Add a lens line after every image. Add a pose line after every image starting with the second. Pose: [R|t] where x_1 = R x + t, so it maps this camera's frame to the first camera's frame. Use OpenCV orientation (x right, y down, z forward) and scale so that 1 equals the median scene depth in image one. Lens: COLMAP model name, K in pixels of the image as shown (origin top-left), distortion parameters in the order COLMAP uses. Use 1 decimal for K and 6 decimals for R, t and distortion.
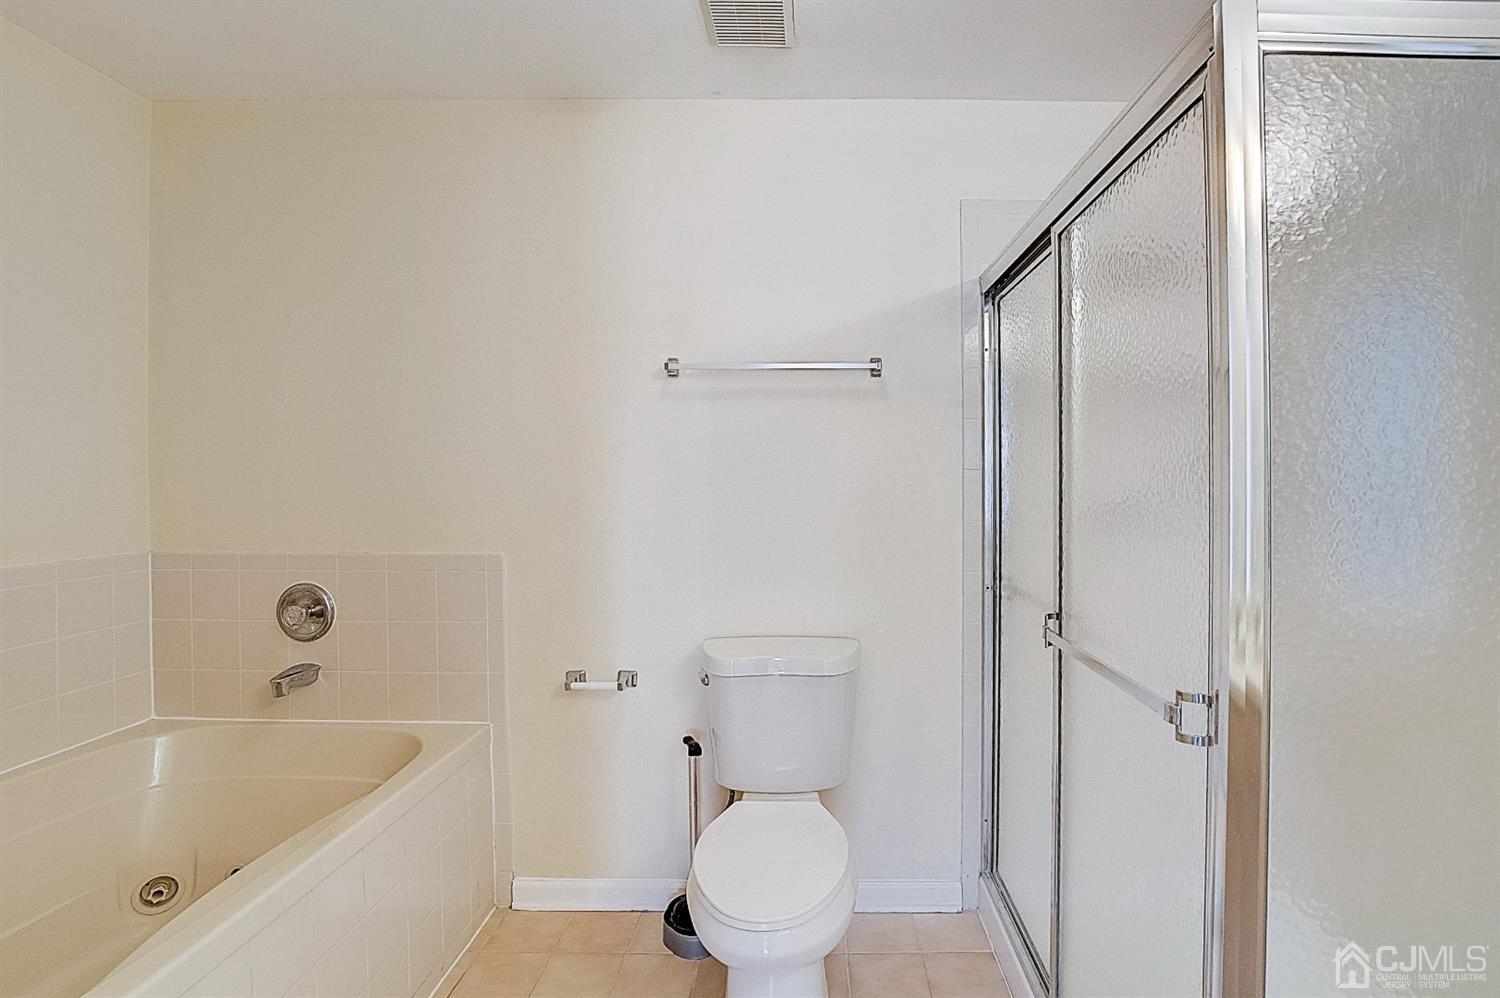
lens RADIAL K [[662.7, 0, 743.0], [0, 662.7, 491.3], [0, 0, 1]] dist [-0.039071, 0.009232]
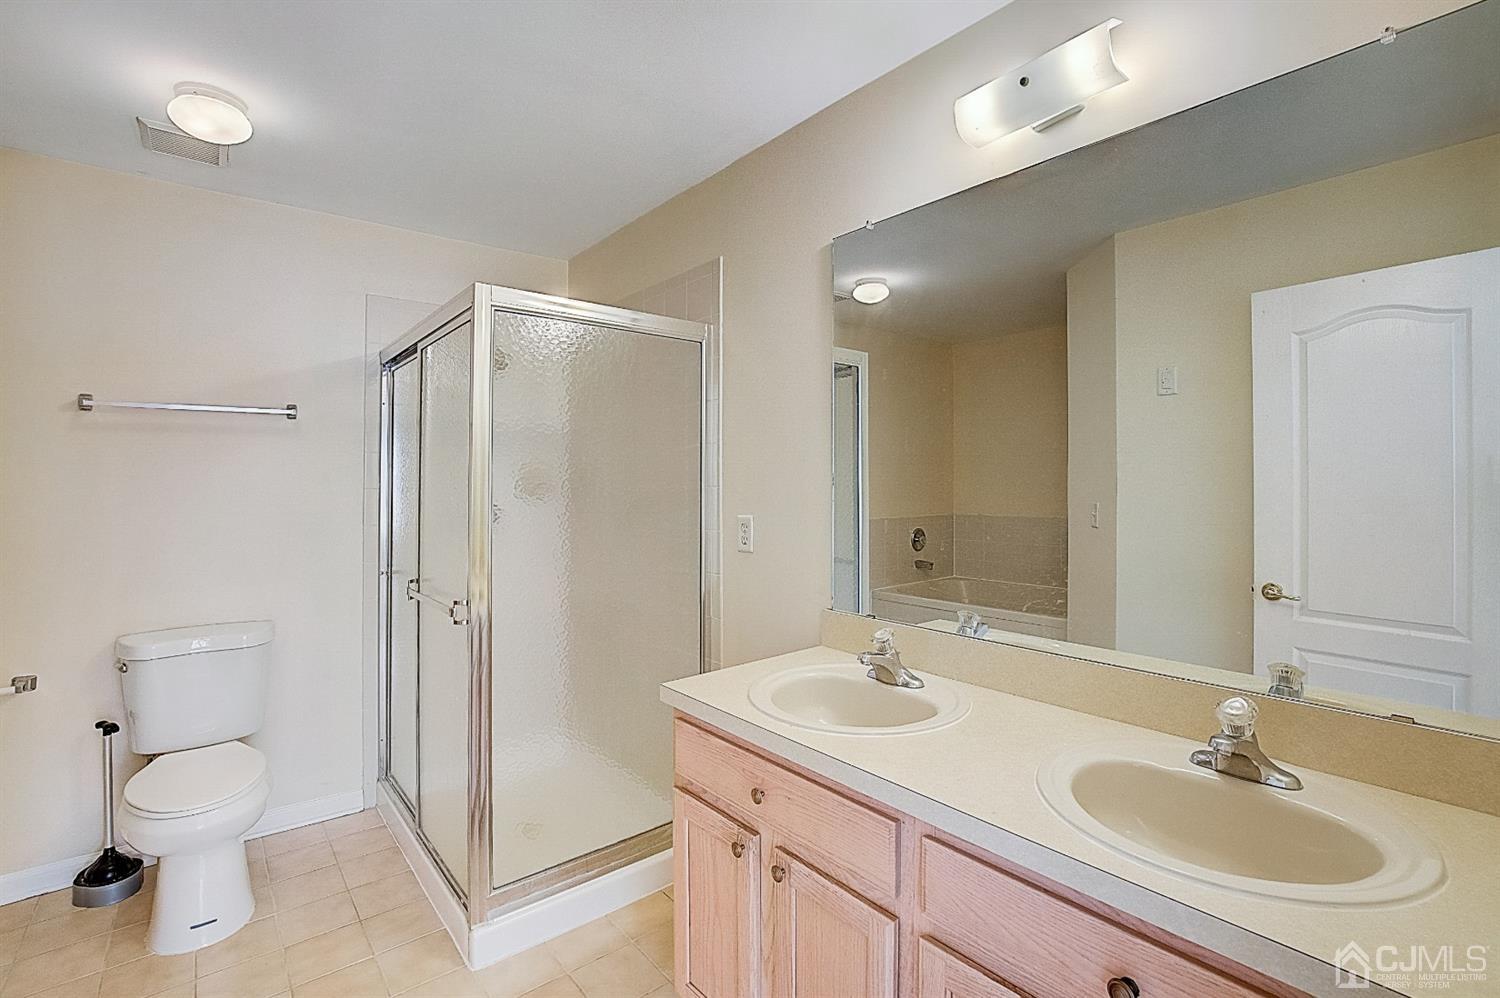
lens RADIAL K [[698.9, 0, 741.2], [0, 698.9, 472.3], [0, 0, 1]] dist [-0.000953, 0.000035]
pose [[0.723942, 0.011975, 0.689757, -0.121911], [0.012562, 0.999455, -0.030537, -0.016346], [-0.689746, 0.030772, 0.723397, -0.694666]]
